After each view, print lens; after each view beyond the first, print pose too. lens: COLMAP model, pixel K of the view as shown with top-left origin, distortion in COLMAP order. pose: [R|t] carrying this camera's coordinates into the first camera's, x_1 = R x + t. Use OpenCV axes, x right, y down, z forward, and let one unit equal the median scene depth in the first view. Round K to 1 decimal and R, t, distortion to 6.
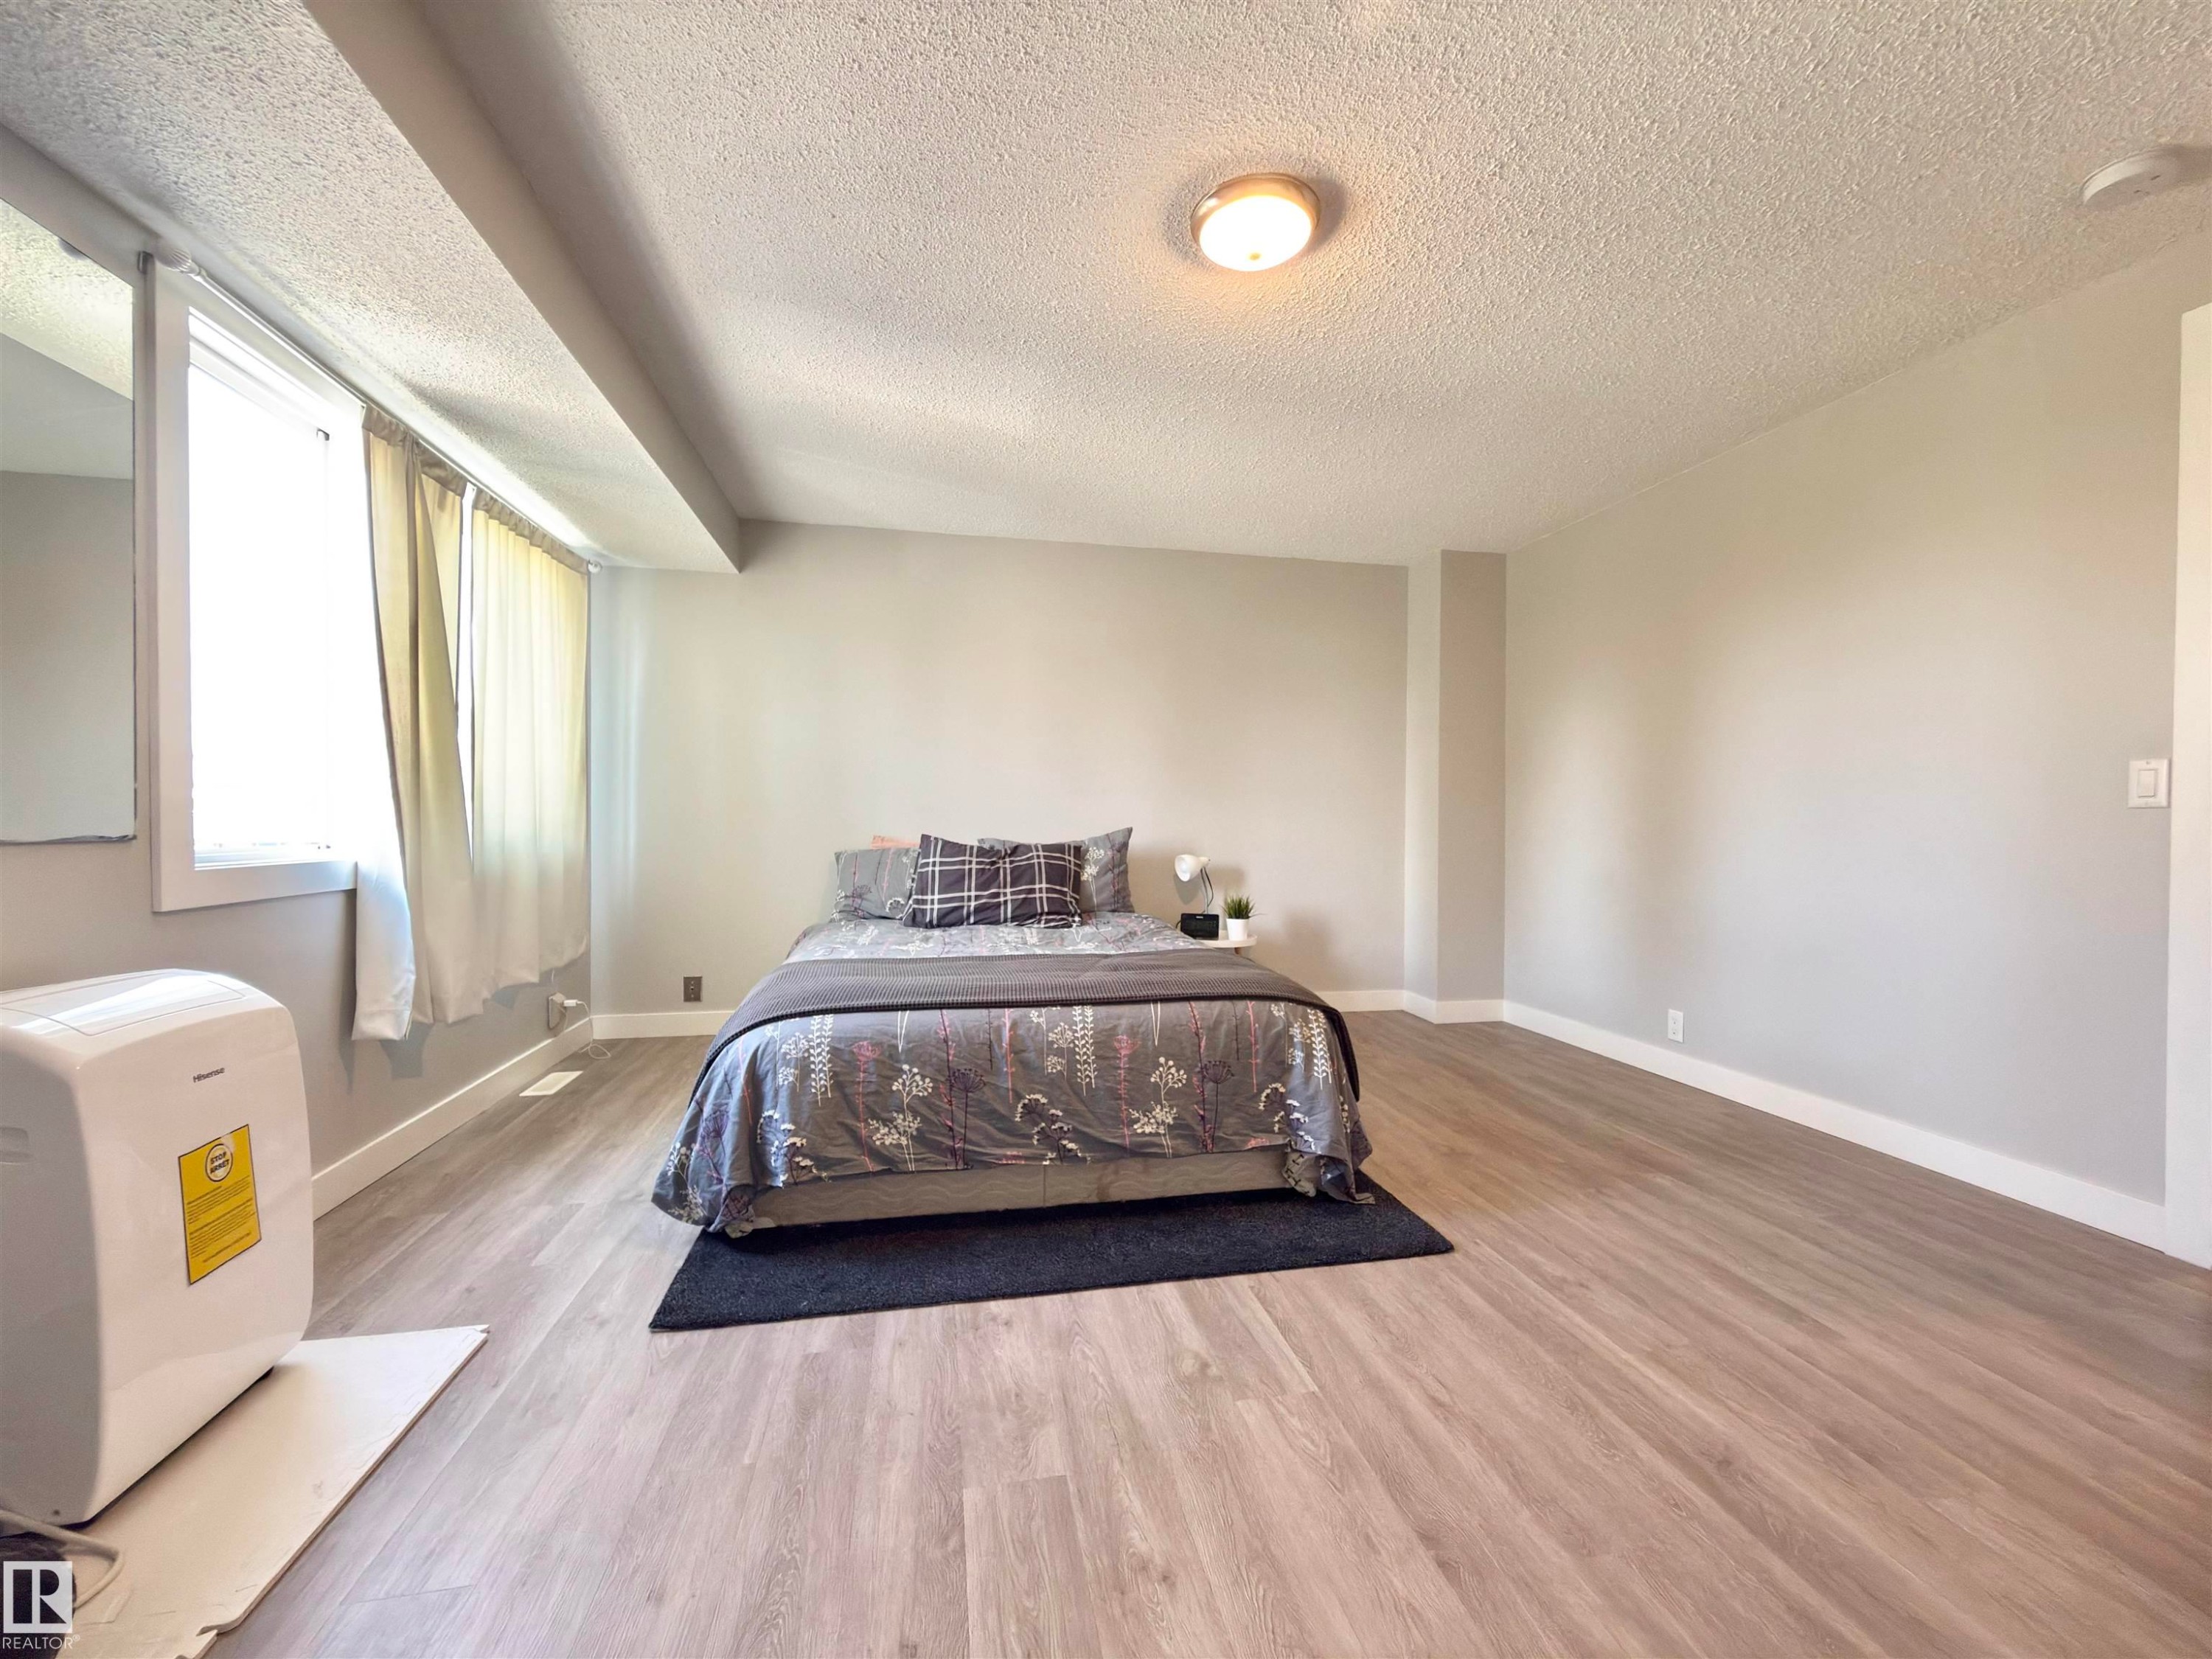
lens RADIAL K [[886.5, 0, 1112.7], [0, 886.5, 828.2], [0, 0, 1]] dist [0.000914, -0.000127]
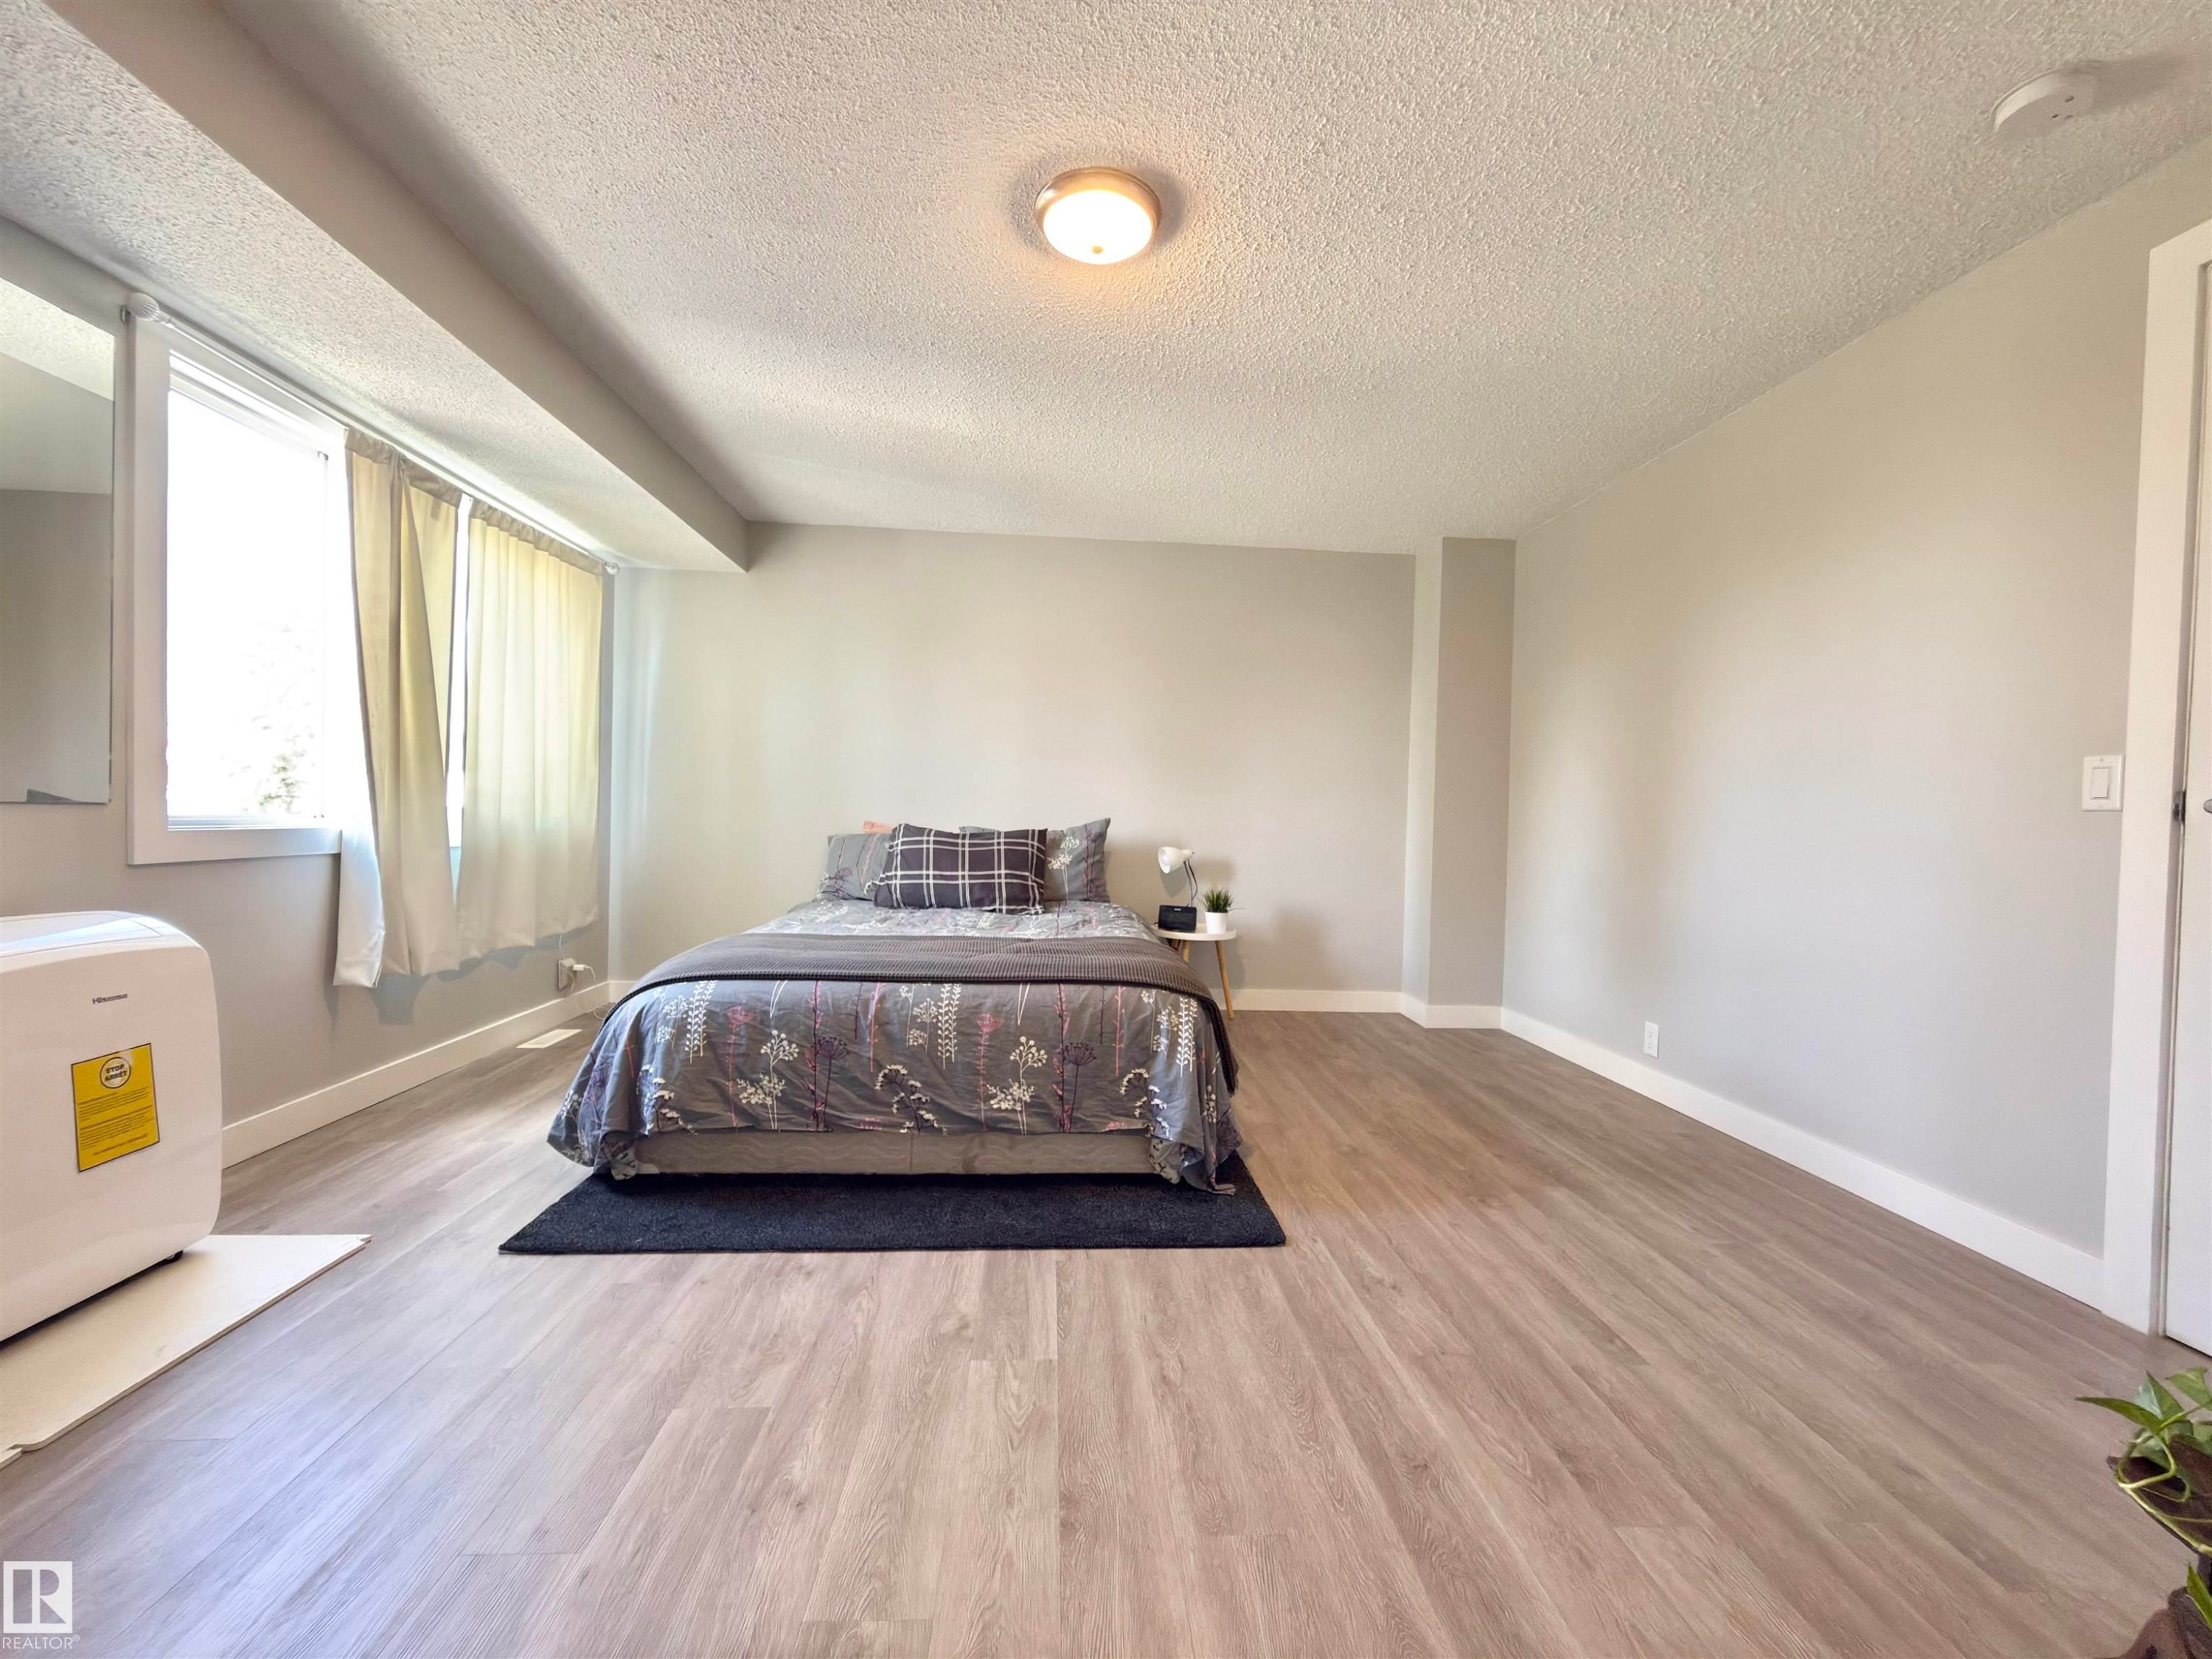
lens RADIAL K [[886.5, 0, 1111.5], [0, 886.5, 828.3], [0, 0, 1]] dist [0.000914, -0.000127]
pose [[0.991632, 0.021030, -0.127369, 0.295704], [-0.020554, 0.999776, 0.005053, 0.010350], [0.127447, -0.002393, 0.991843, -0.004896]]
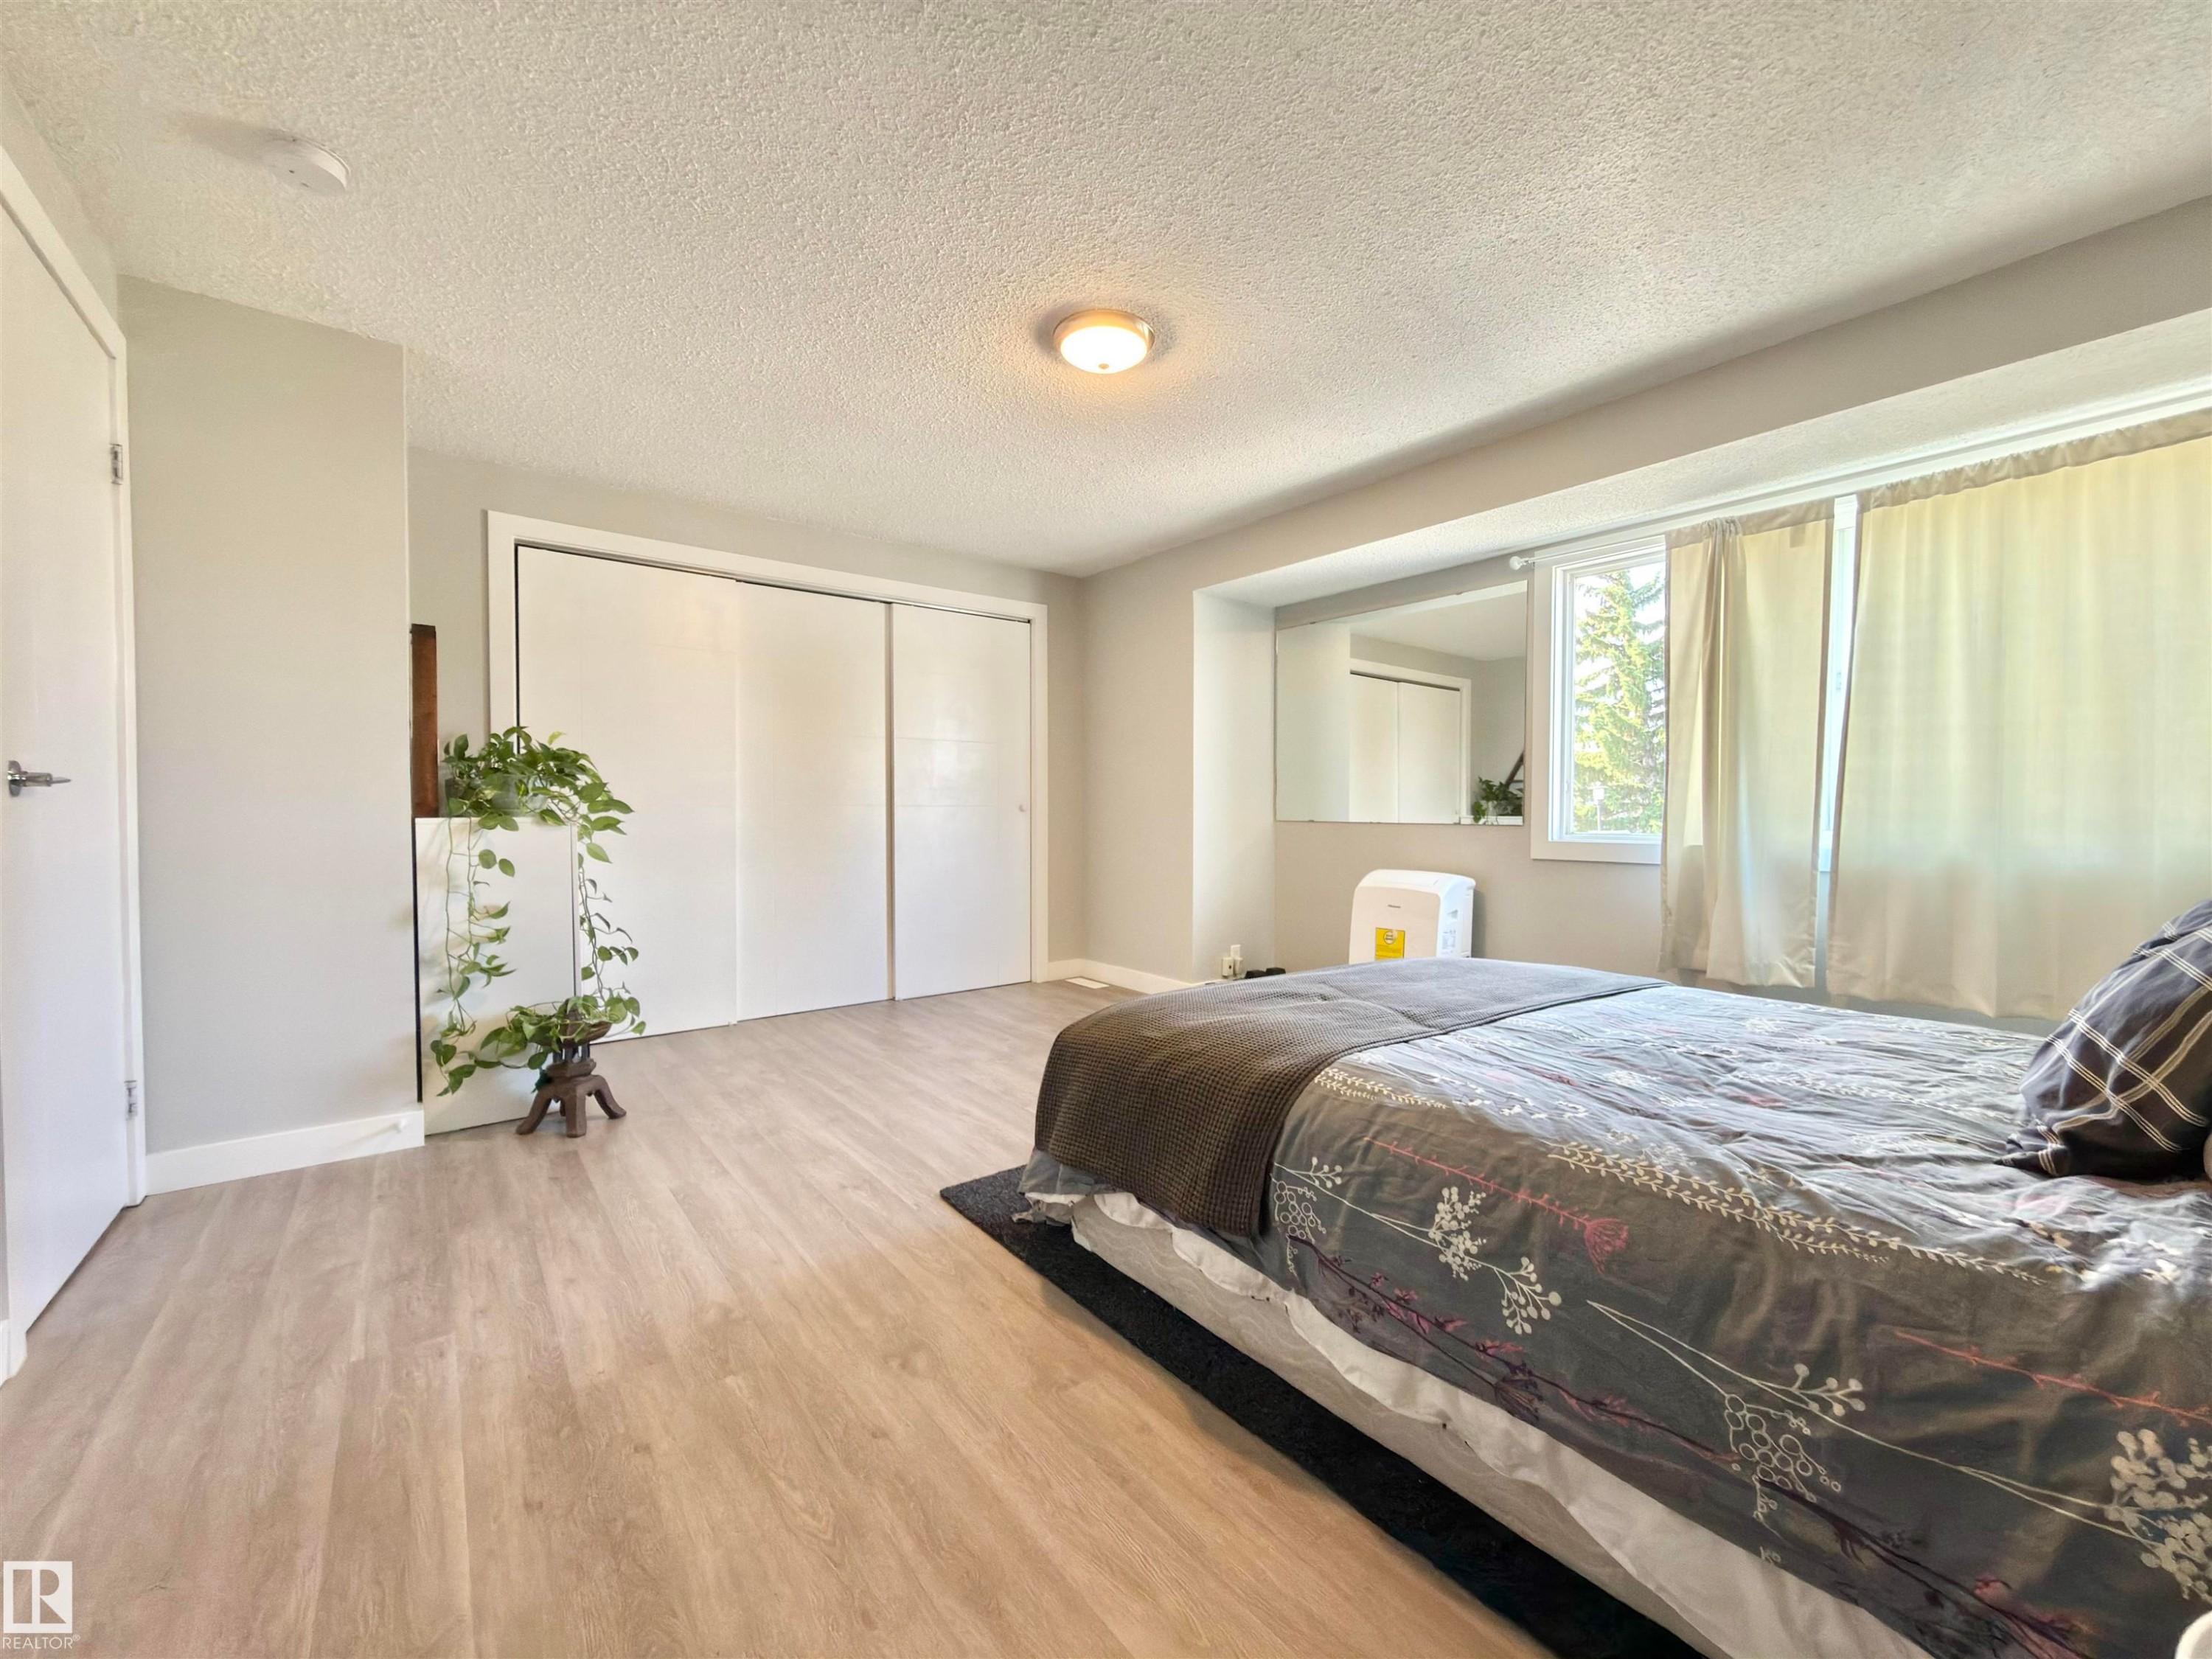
lens RADIAL K [[886.5, 0, 1108.6], [0, 886.5, 822.7], [0, 0, 1]] dist [0.000914, -0.000127]
pose [[-0.895030, -0.004555, -0.445983, 0.665929], [-0.012994, 0.999790, 0.015866, -0.011532], [0.445817, 0.019996, -0.894901, 1.996203]]
